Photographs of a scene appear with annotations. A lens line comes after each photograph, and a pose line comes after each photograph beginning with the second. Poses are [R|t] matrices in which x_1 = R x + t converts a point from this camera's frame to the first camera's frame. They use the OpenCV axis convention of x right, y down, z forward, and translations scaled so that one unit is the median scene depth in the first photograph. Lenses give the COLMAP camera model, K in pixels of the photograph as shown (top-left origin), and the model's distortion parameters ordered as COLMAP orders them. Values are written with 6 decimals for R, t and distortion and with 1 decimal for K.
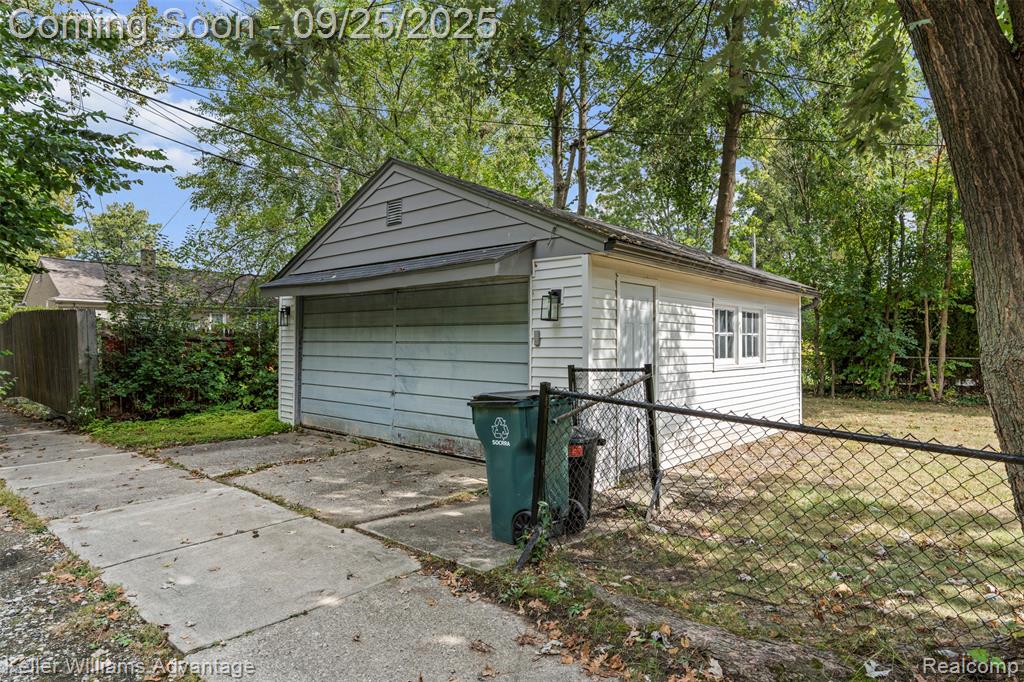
lens RADIAL K [[598.1, 0, 510.7], [0, 598.1, 341.1], [0, 0, 1]] dist [0.000509, -0.000035]
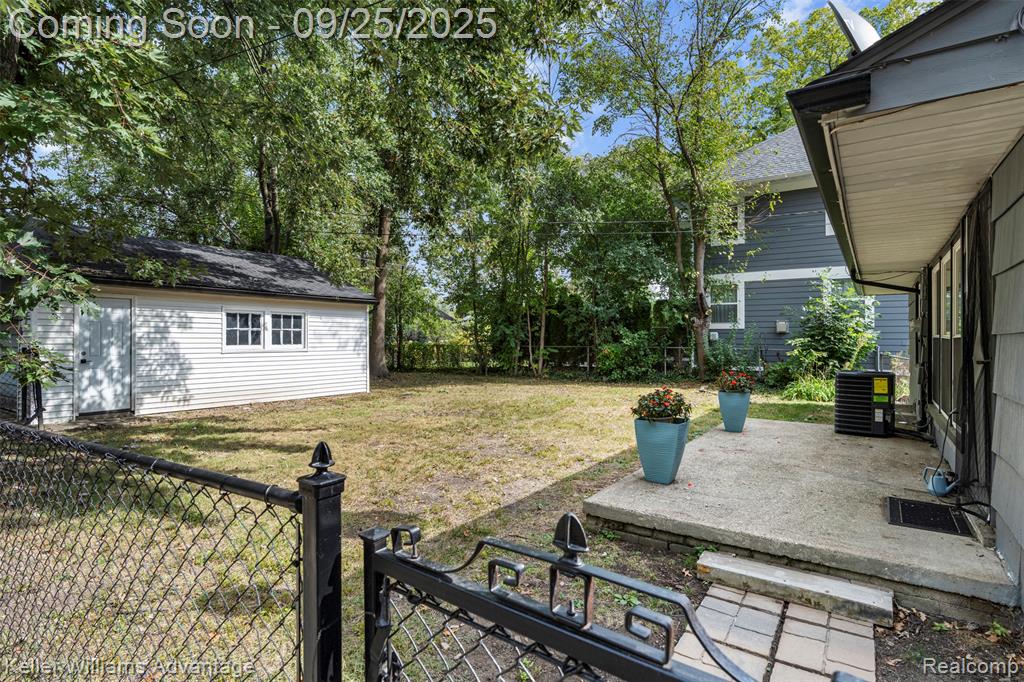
lens RADIAL K [[524.7, 0, 508.1], [0, 524.7, 341.4], [0, 0, 1]] dist [0.004908, 0.000413]
pose [[0.993675, -0.005775, 0.112144, 0.852669], [0.004983, 0.999961, 0.007341, 0.012348], [-0.112182, -0.006736, 0.993665, -0.395937]]
